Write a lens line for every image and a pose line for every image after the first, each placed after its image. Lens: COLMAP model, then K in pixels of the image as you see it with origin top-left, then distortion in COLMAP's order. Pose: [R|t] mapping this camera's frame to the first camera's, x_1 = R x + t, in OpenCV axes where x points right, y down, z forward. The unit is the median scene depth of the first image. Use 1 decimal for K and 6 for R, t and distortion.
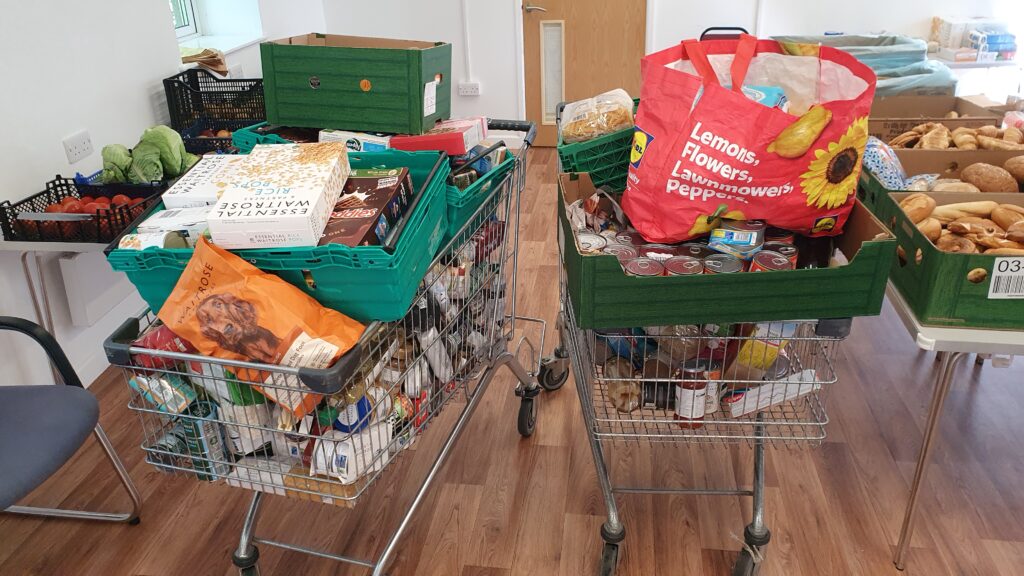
lens RADIAL K [[813.3, 0, 512.1], [0, 813.3, 286.7], [0, 0, 1]] dist [-0.007302, -0.003308]
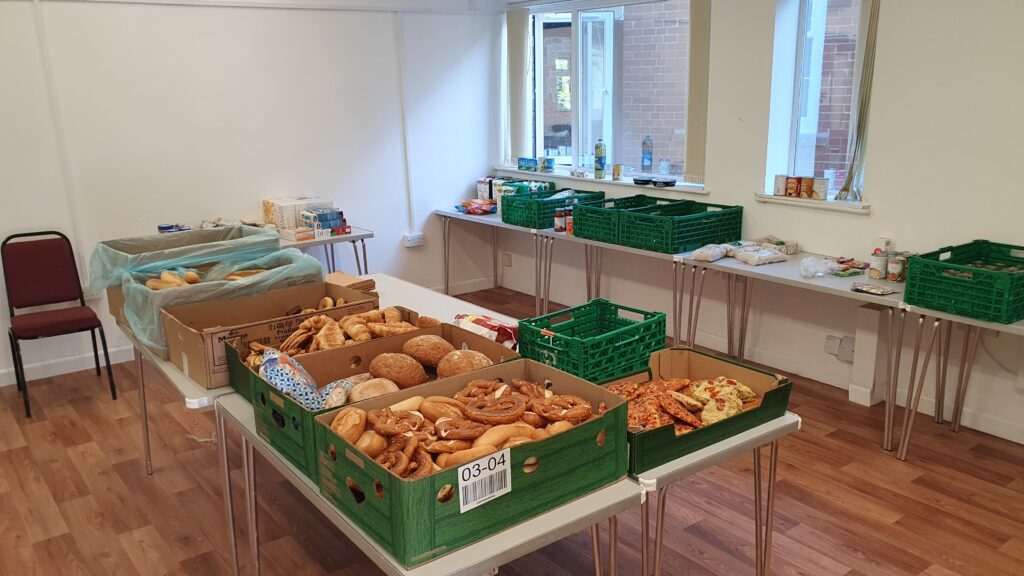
lens RADIAL K [[813.3, 0, 510.0], [0, 813.3, 284.6], [0, 0, 1]] dist [-0.007302, -0.003308]
pose [[0.700334, -0.146191, 0.698685, 0.033351], [0.289897, 0.952699, -0.091241, -0.094664], [-0.652297, 0.266446, 0.709588, 0.205117]]
